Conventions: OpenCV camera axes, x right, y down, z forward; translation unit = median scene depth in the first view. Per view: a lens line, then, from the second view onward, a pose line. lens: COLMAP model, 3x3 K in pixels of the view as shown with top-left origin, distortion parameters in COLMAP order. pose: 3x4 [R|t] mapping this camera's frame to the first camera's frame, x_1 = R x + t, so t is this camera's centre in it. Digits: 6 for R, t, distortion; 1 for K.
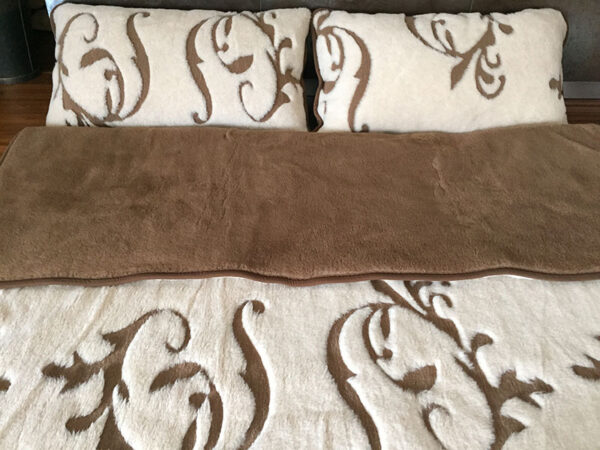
lens RADIAL K [[513.7, 0, 300.0], [0, 513.7, 225.0], [0, 0, 1]] dist [0.080832, -0.123439]
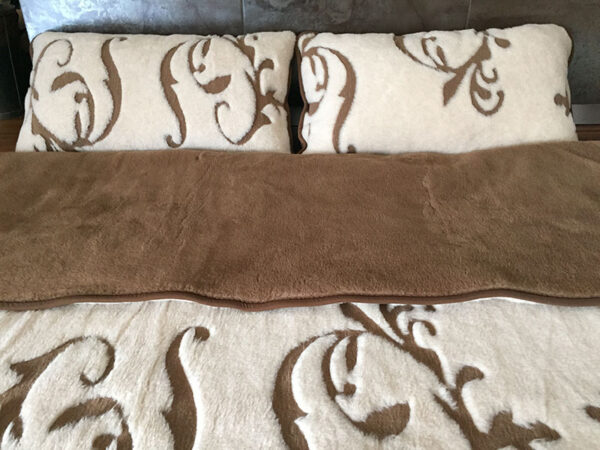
lens RADIAL K [[513.7, 0, 300.0], [0, 513.7, 225.0], [0, 0, 1]] dist [0.080832, -0.123439]
pose [[0.998486, -0.007568, -0.054491, 0.085246], [0.000992, 0.992808, -0.119717, 0.056553], [0.055005, 0.119482, 0.991311, 0.102609]]
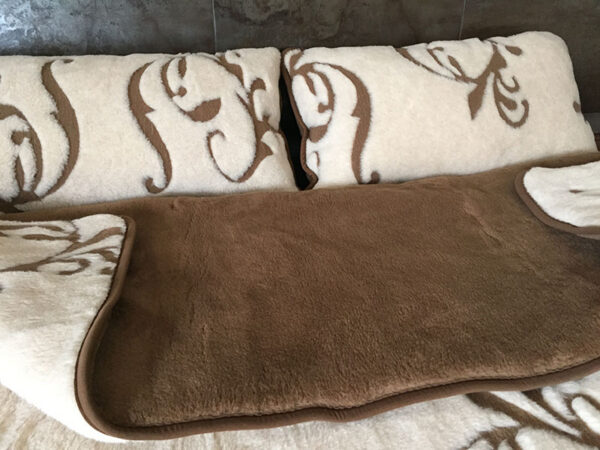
lens RADIAL K [[515.4, 0, 300.0], [0, 515.4, 225.0], [0, 0, 1]] dist [0.086344, -0.133440]
pose [[0.980602, -0.111623, 0.161120, -0.119171], [0.140935, 0.972808, -0.183798, 0.009253], [-0.136223, 0.202940, 0.969669, 0.282581]]
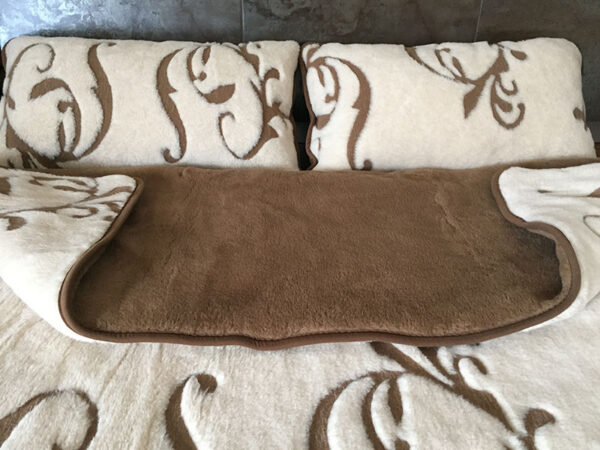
lens RADIAL K [[515.4, 0, 300.0], [0, 515.4, 225.0], [0, 0, 1]] dist [0.086344, -0.133440]
pose [[0.999174, -0.020617, 0.035028, -0.017223], [0.026410, 0.984405, -0.173924, 0.056779], [-0.030896, 0.174706, 0.984136, 0.184505]]
